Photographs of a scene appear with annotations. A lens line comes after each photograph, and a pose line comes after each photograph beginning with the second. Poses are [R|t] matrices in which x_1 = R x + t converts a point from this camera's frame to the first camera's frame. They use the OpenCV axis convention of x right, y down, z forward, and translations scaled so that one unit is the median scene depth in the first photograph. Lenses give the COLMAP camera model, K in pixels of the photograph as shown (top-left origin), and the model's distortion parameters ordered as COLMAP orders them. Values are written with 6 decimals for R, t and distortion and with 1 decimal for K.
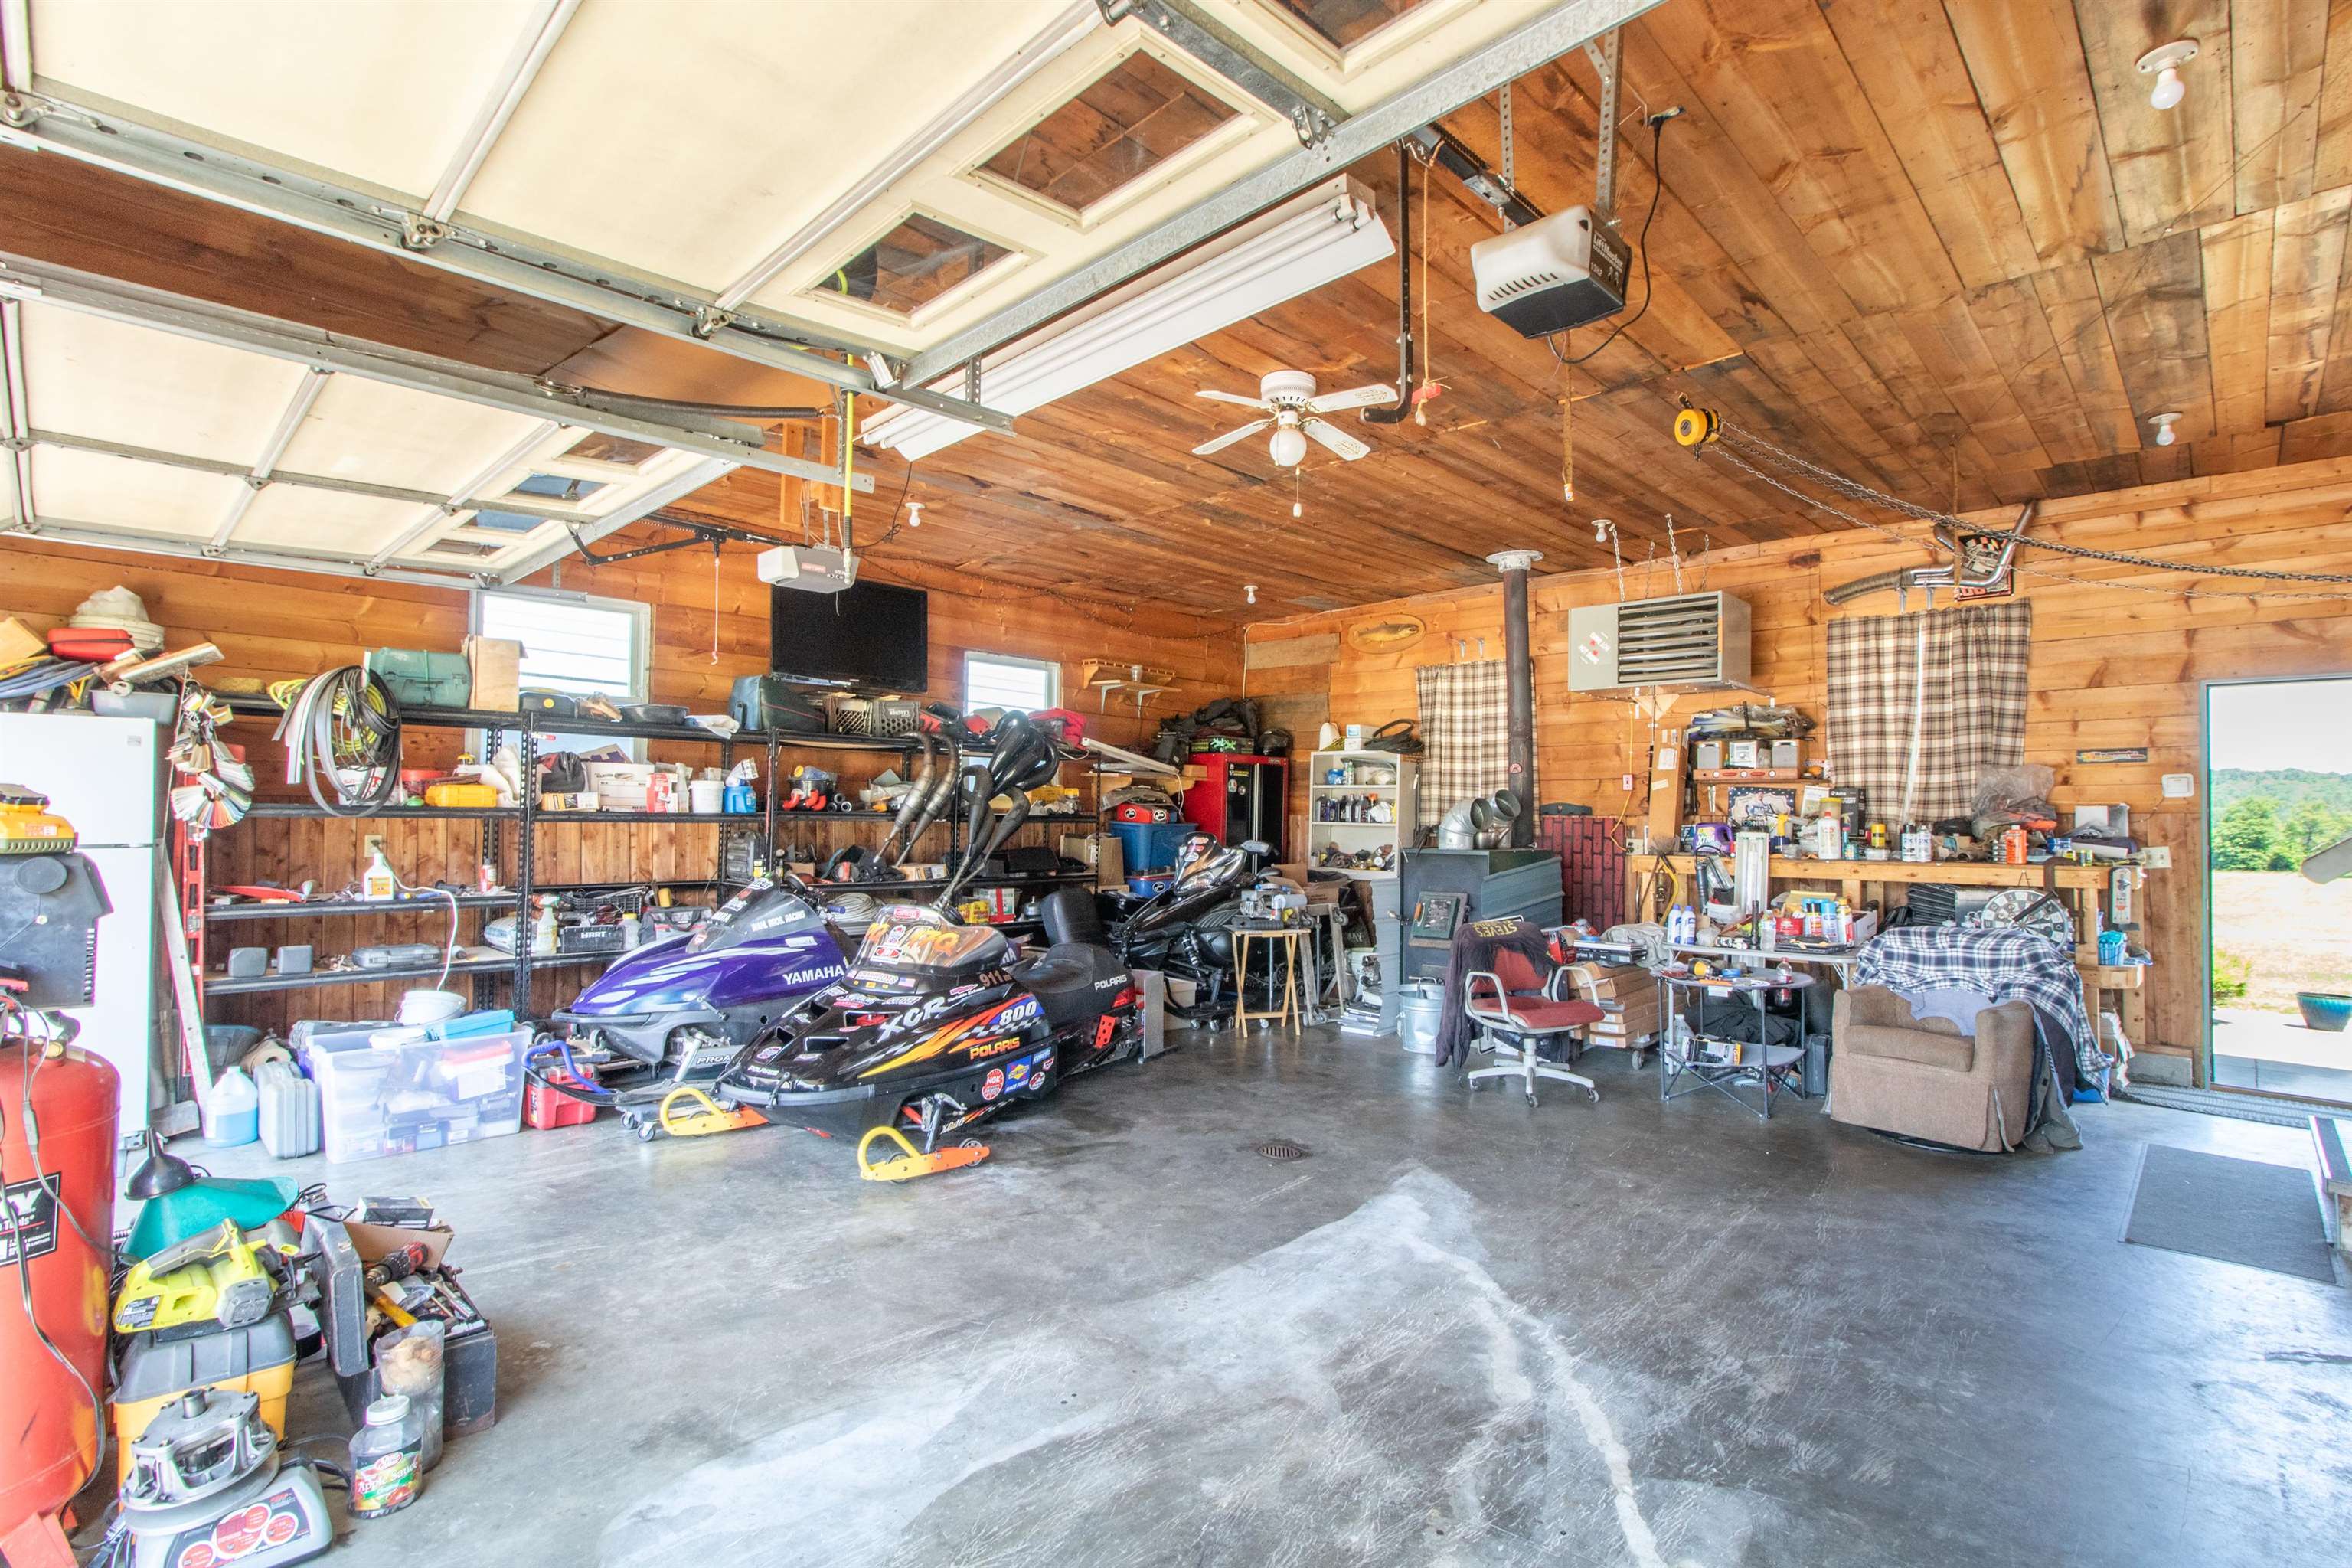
lens RADIAL K [[1099.2, 0, 1182.3], [0, 1099.2, 797.5], [0, 0, 1]] dist [0.000200, 0.000116]
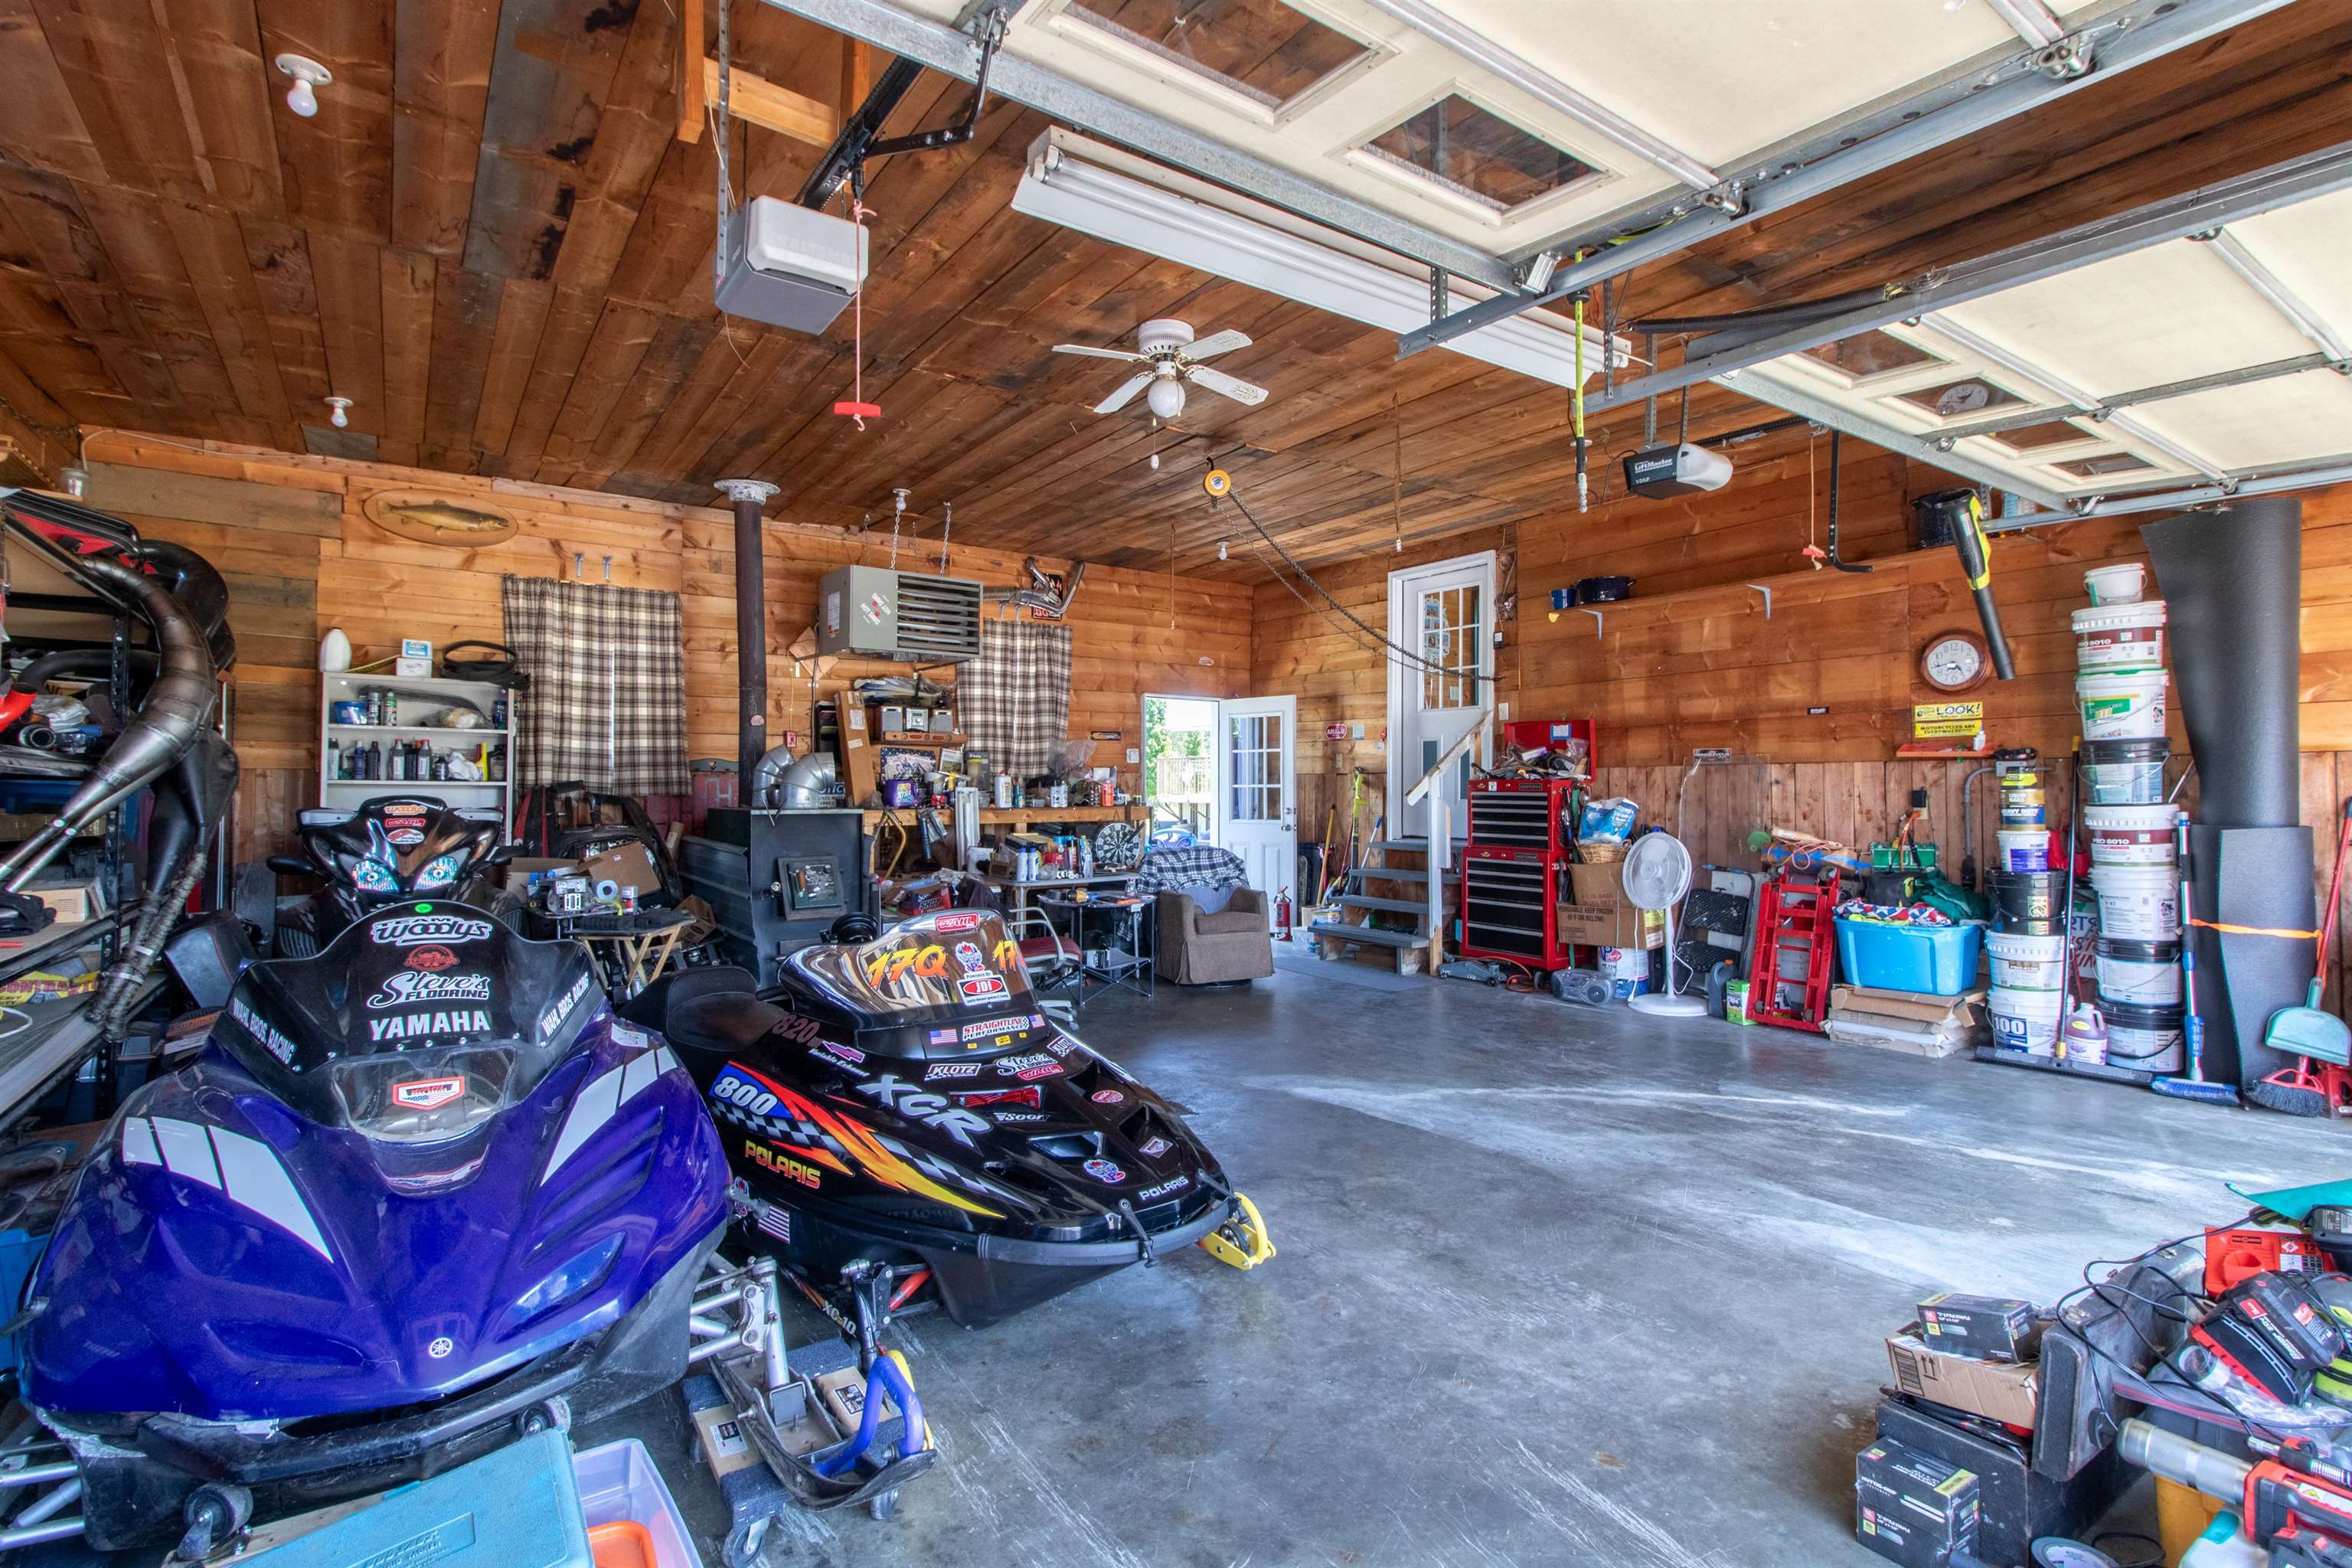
lens RADIAL K [[1099.2, 0, 1178.2], [0, 1099.2, 774.1], [0, 0, 1]] dist [0.000200, 0.000116]
pose [[0.184774, 0.005112, 0.982768, -1.031966], [-0.017485, 0.999845, -0.001913, 0.026674], [-0.982626, -0.016830, 0.184835, 0.944249]]
